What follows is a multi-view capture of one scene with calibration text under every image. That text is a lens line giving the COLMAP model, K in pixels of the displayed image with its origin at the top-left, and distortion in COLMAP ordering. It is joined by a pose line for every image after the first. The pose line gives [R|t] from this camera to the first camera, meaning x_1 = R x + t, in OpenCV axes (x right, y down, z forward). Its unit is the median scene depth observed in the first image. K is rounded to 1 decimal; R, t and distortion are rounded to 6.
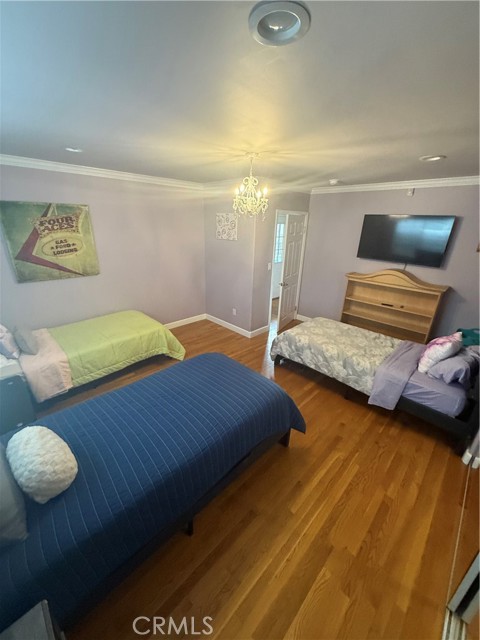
lens RADIAL K [[255.9, 0, 238.4], [0, 255.9, 320.0], [0, 0, 1]] dist [0.000026, -0.000330]
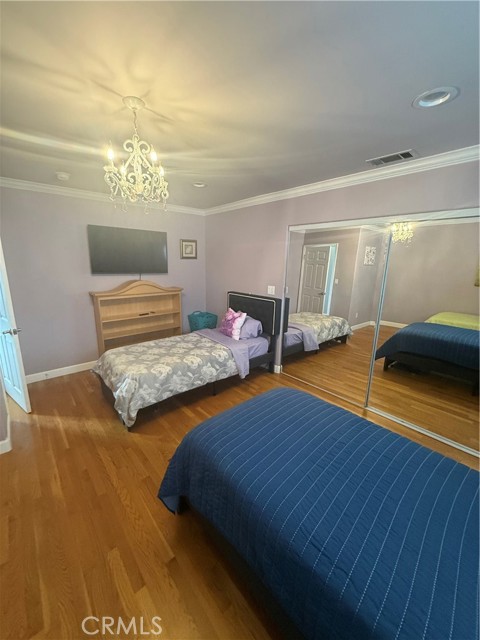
lens RADIAL K [[255.9, 0, 238.6], [0, 255.9, 319.0], [0, 0, 1]] dist [0.000026, -0.000330]
pose [[0.060494, -0.250774, 0.966154, -0.486112], [0.346078, 0.913156, 0.215349, -0.162518], [-0.936253, 0.321337, 0.142028, 0.623951]]
